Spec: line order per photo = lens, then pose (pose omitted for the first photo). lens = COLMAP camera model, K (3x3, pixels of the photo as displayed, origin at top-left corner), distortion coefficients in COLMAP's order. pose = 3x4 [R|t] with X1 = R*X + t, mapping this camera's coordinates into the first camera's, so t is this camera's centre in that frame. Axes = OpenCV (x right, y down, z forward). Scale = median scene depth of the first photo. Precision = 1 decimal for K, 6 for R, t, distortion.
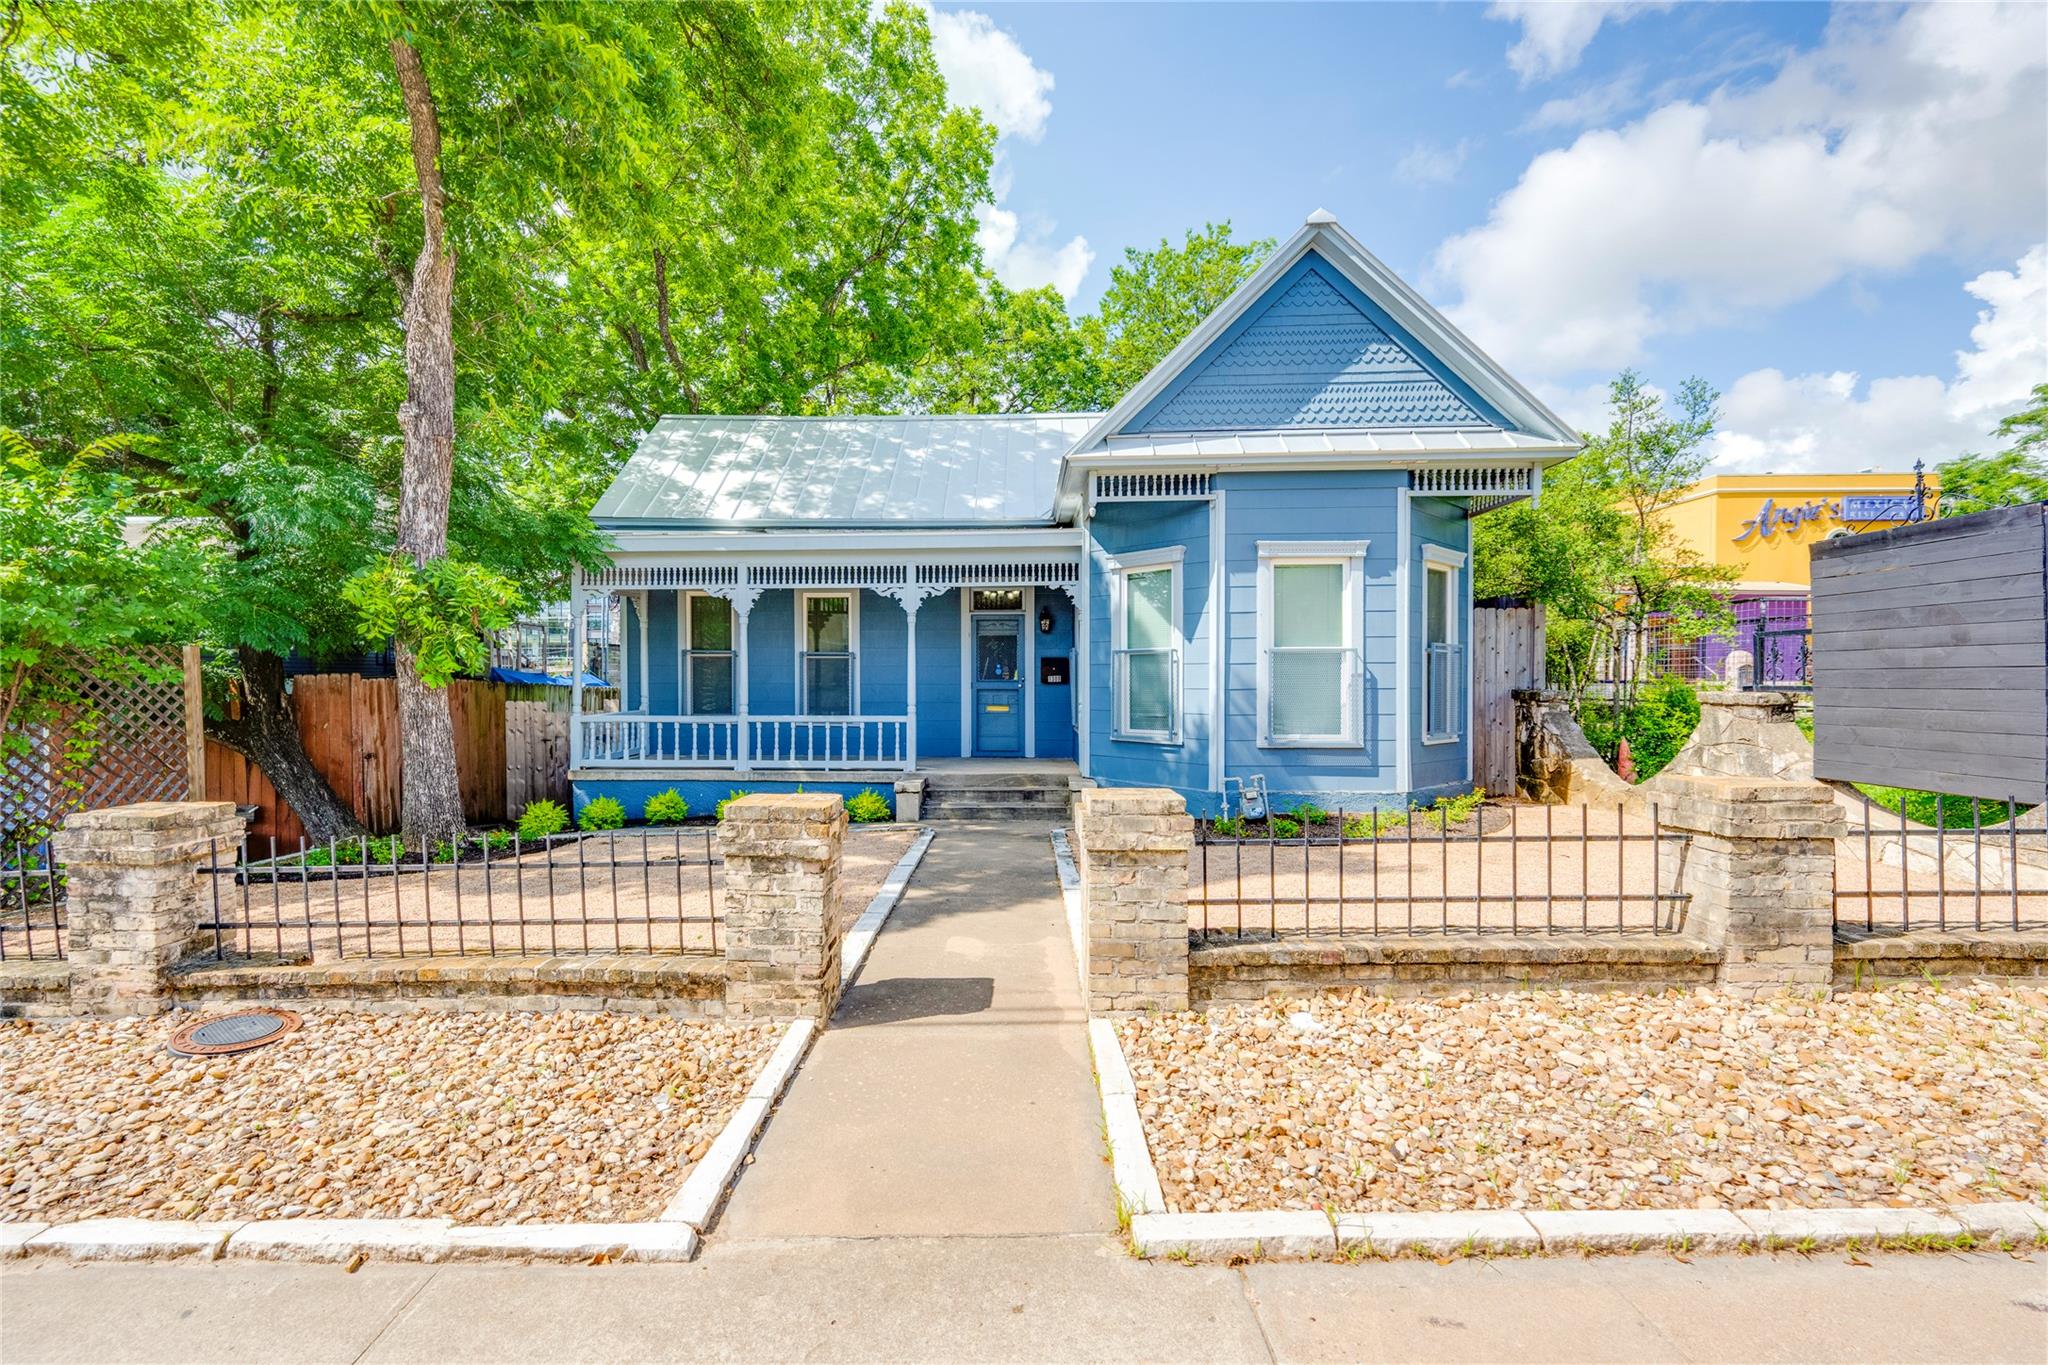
lens RADIAL K [[823.5, 0, 1018.7], [0, 823.5, 677.9], [0, 0, 1]] dist [-0.000405, 0.000224]
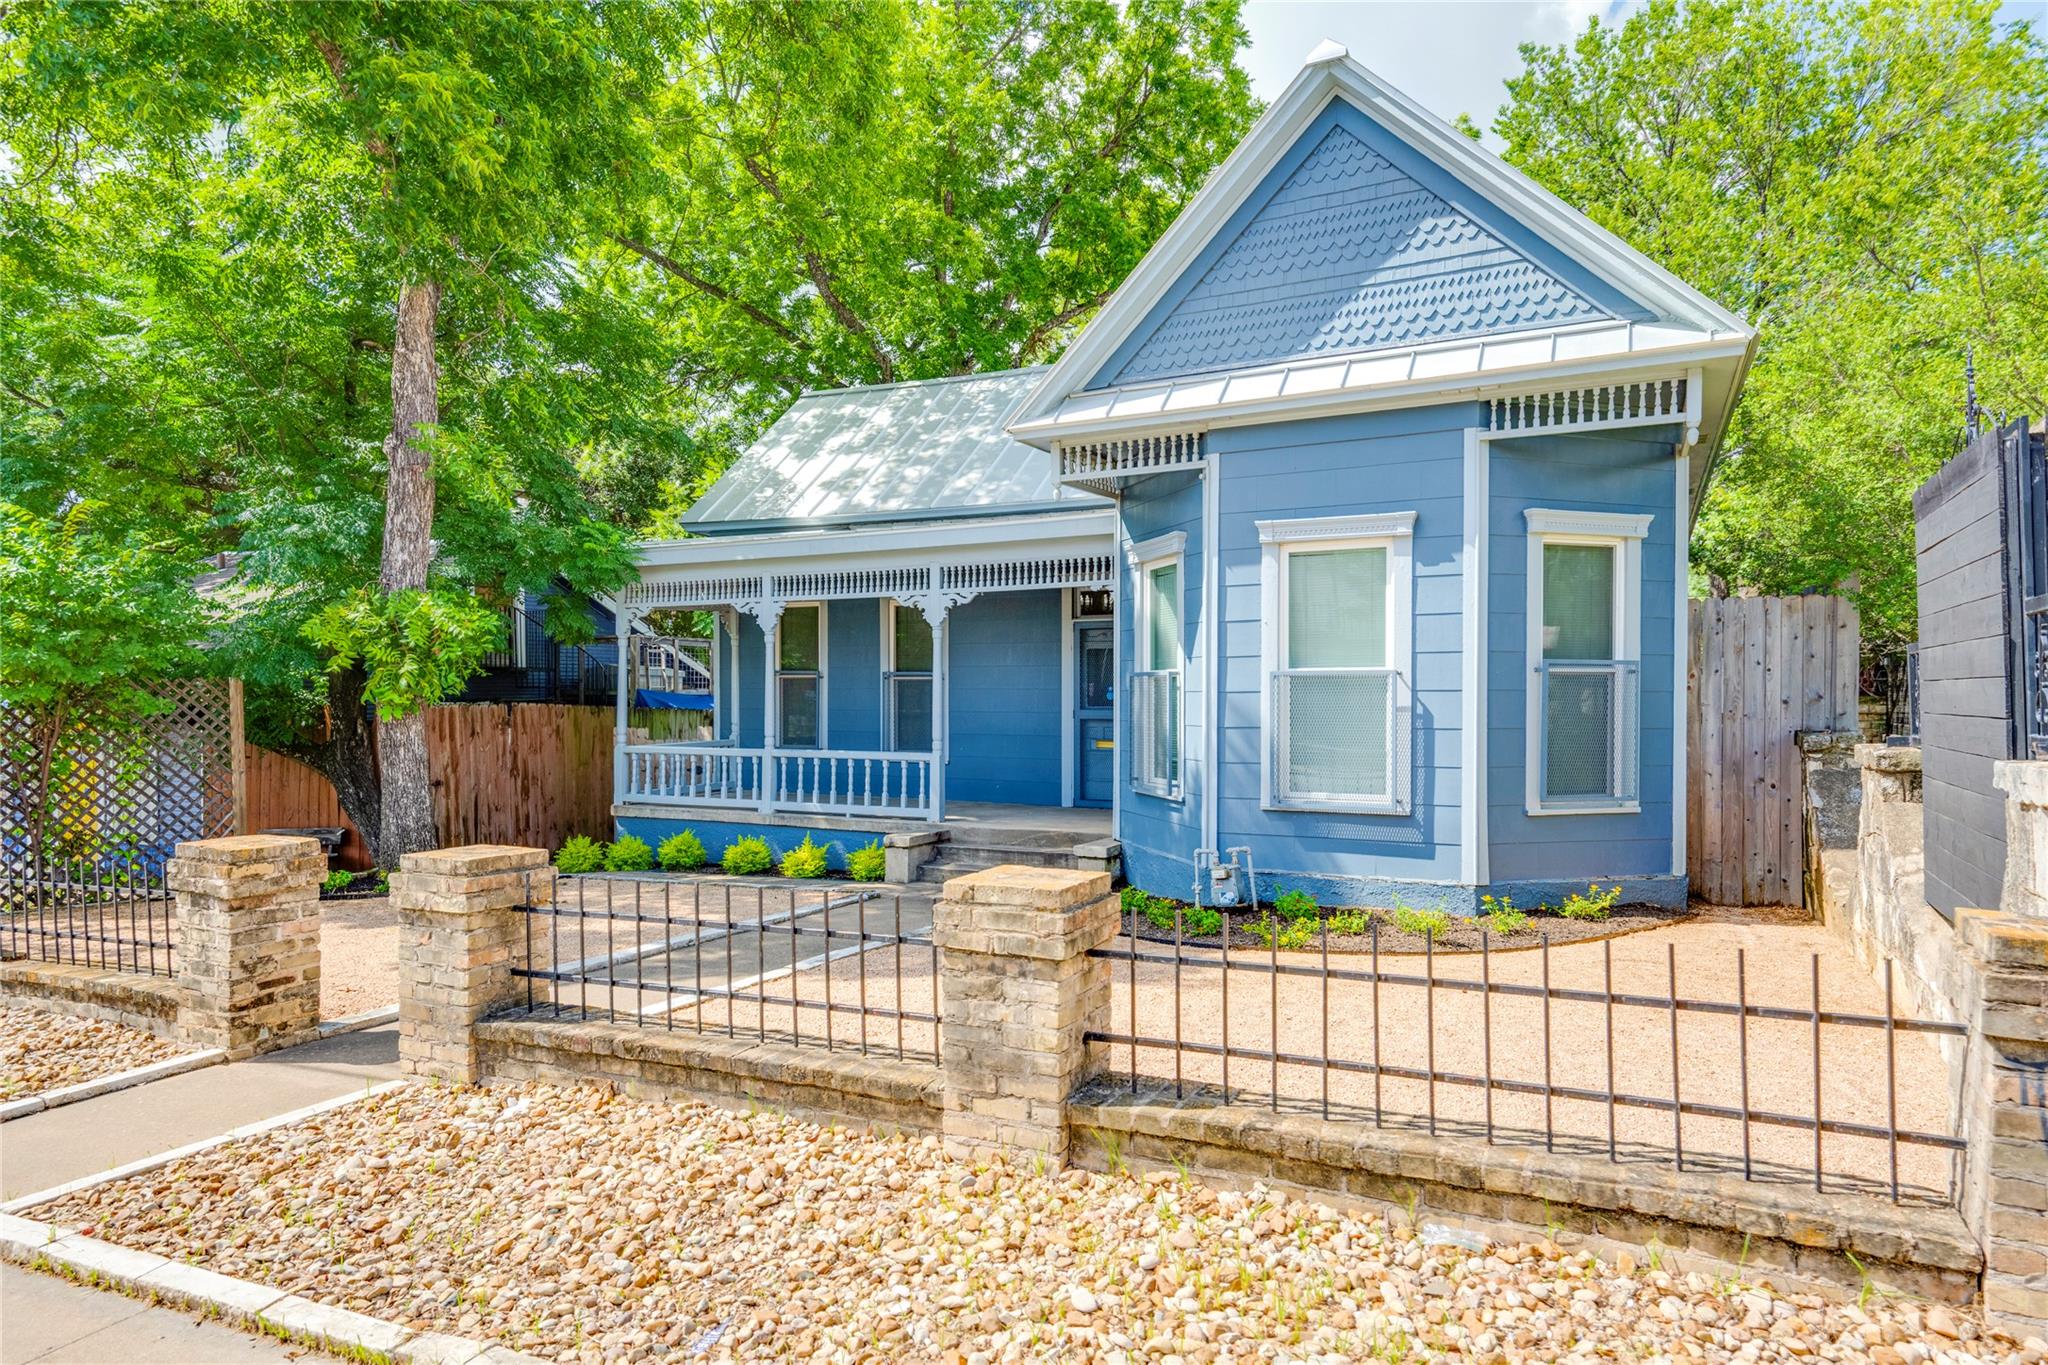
lens RADIAL K [[1124.8, 0, 1024.2], [0, 1124.8, 693.3], [0, 0, 1]] dist [0.018673, 0.000311]
pose [[0.924178, -0.000313, -0.381962, 0.474664], [0.000521, 1.000000, 0.000441, -0.016647], [0.381962, -0.000606, 0.924178, 0.015212]]
